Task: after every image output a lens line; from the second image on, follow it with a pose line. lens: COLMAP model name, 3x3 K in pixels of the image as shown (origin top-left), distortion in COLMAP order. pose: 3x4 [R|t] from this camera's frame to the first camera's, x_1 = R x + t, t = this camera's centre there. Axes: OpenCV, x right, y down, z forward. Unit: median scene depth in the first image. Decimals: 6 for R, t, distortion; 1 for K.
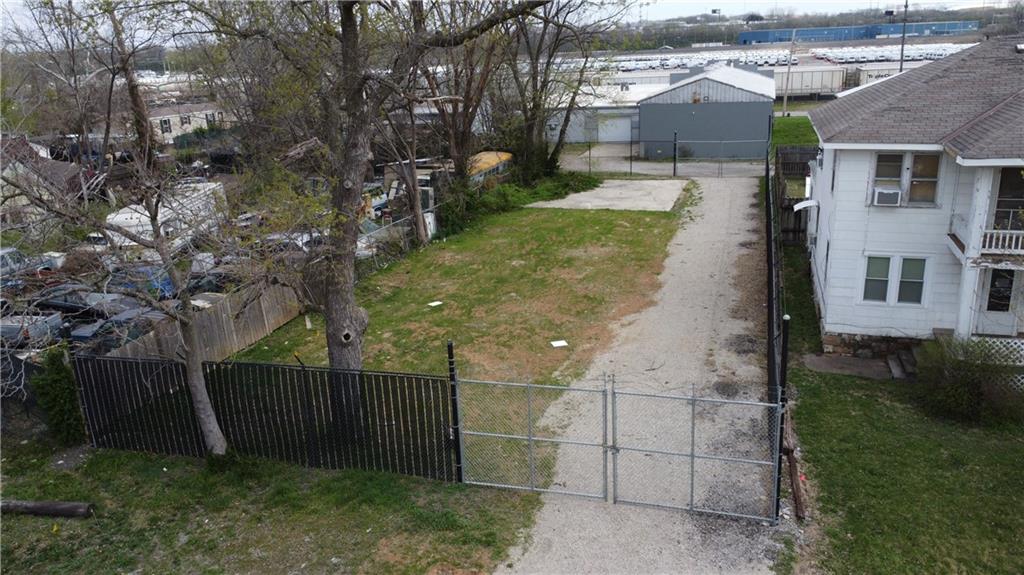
lens RADIAL K [[770.8, 0, 512.0], [0, 770.8, 287.5], [0, 0, 1]] dist [0.001070, 0.001109]
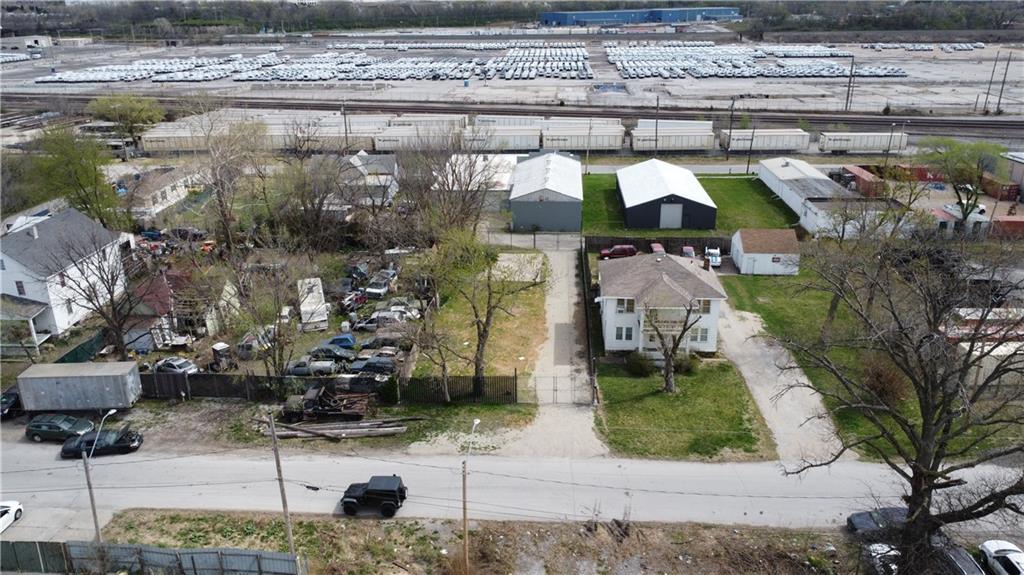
lens RADIAL K [[770.8, 0, 512.0], [0, 770.8, 287.5], [0, 0, 1]] dist [0.001070, 0.001109]
pose [[0.970205, -0.054432, 0.236090, -0.576588], [0.040845, 0.997236, 0.062067, -0.335899], [-0.238816, -0.050575, 0.969747, -1.619697]]
